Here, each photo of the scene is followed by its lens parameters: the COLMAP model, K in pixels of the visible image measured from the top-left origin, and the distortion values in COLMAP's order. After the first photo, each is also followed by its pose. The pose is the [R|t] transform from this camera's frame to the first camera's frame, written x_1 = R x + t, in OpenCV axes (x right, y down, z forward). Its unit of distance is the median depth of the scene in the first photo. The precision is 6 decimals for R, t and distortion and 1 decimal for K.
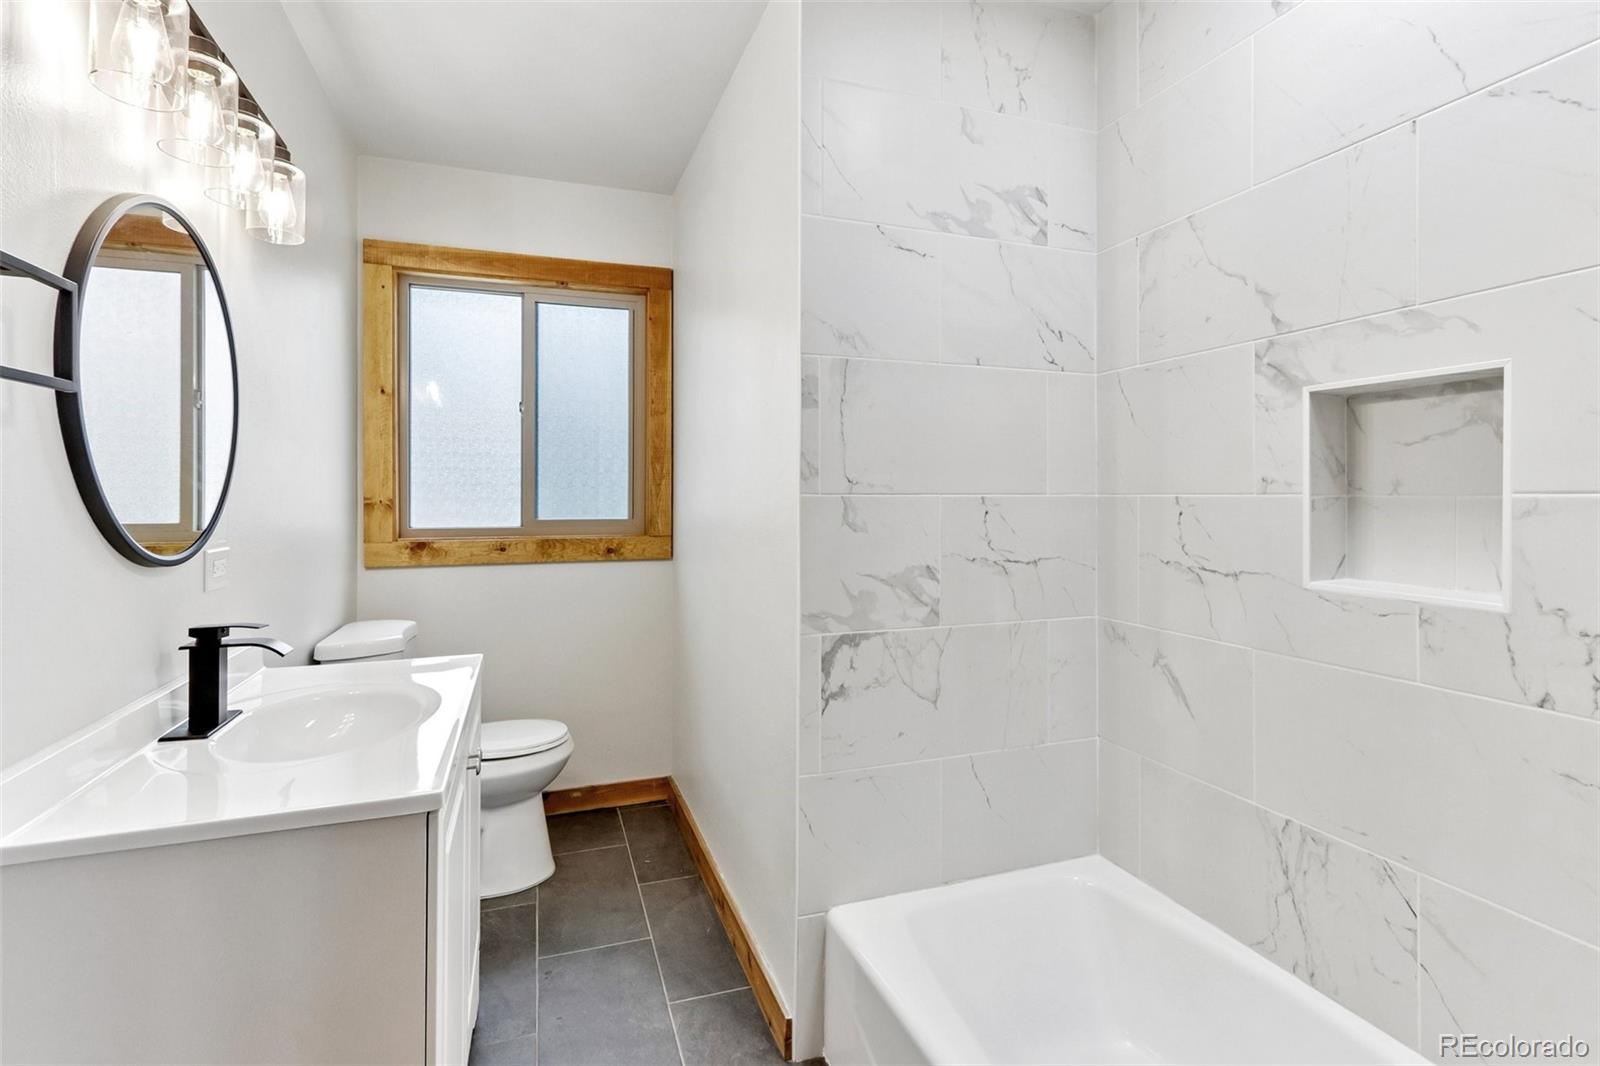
lens RADIAL K [[746.6, 0, 797.9], [0, 746.6, 498.0], [0, 0, 1]] dist [0.004266, 0.002177]
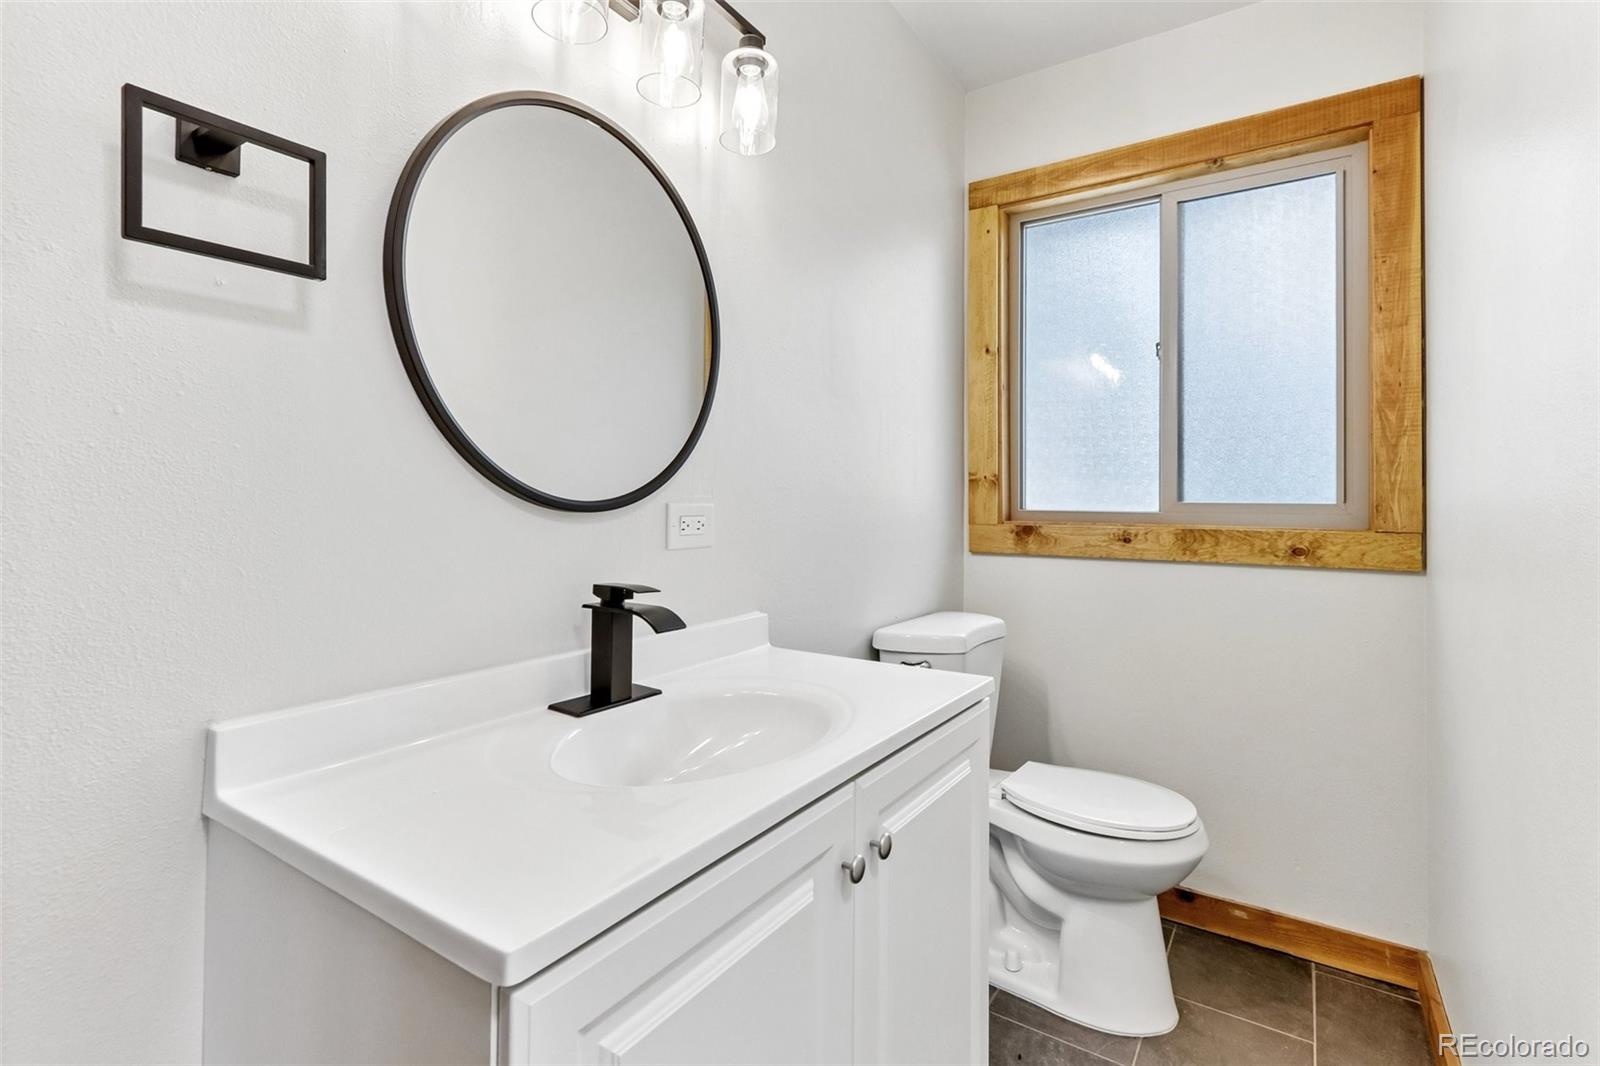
lens RADIAL K [[746.6, 0, 796.3], [0, 746.6, 488.9], [0, 0, 1]] dist [0.004266, 0.002177]
pose [[0.596149, -0.008788, -0.802825, 0.009605], [-0.007622, 0.999833, -0.016605, 0.034338], [0.802837, 0.016018, 0.595983, 0.304208]]
